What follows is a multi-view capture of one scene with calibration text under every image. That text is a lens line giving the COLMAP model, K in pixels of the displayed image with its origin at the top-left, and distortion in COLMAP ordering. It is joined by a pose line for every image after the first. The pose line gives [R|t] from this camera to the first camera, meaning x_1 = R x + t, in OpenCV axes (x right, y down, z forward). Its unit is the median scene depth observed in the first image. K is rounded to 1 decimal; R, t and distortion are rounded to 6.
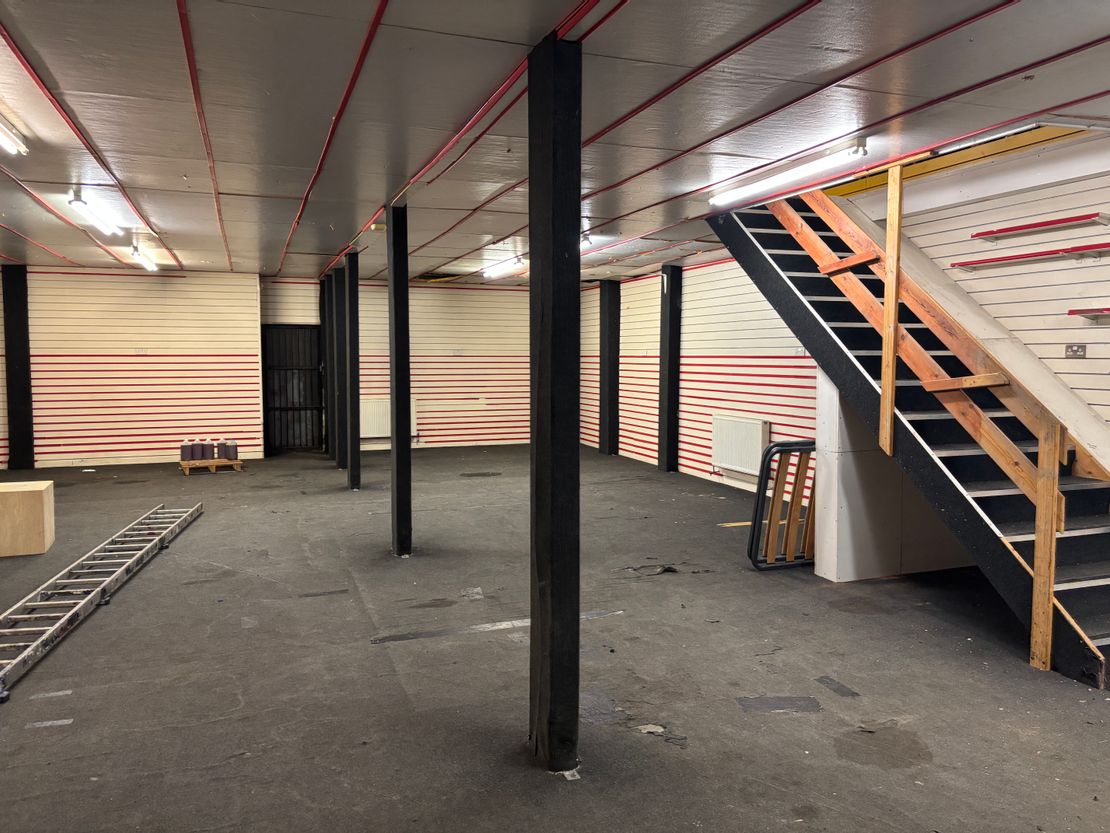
lens RADIAL K [[828.6, 0, 560.0], [0, 828.6, 383.6], [0, 0, 1]] dist [0.068413, -0.091535]
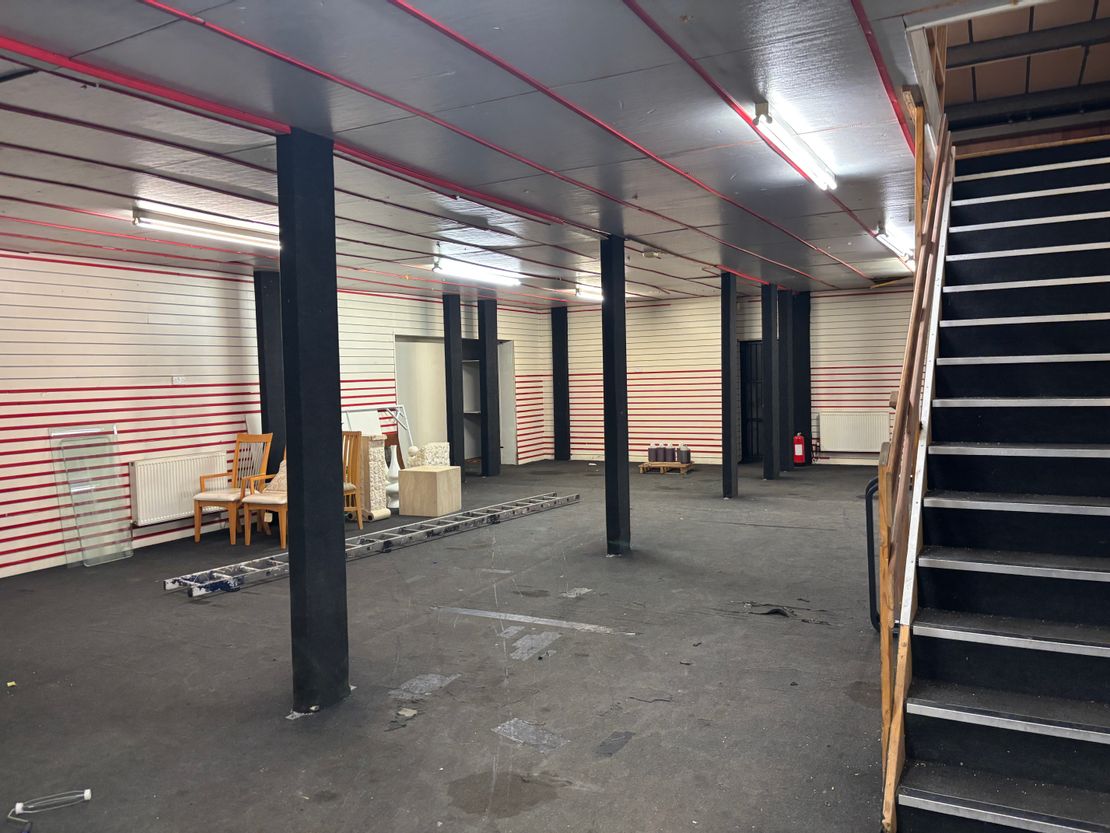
lens RADIAL K [[828.6, 0, 560.0], [0, 828.6, 383.6], [0, 0, 1]] dist [0.068413, -0.091535]
pose [[0.667957, -0.009640, -0.744138, 0.707124], [0.001429, 0.999931, -0.011670, -0.008442], [0.744199, 0.006732, 0.667924, 0.263850]]
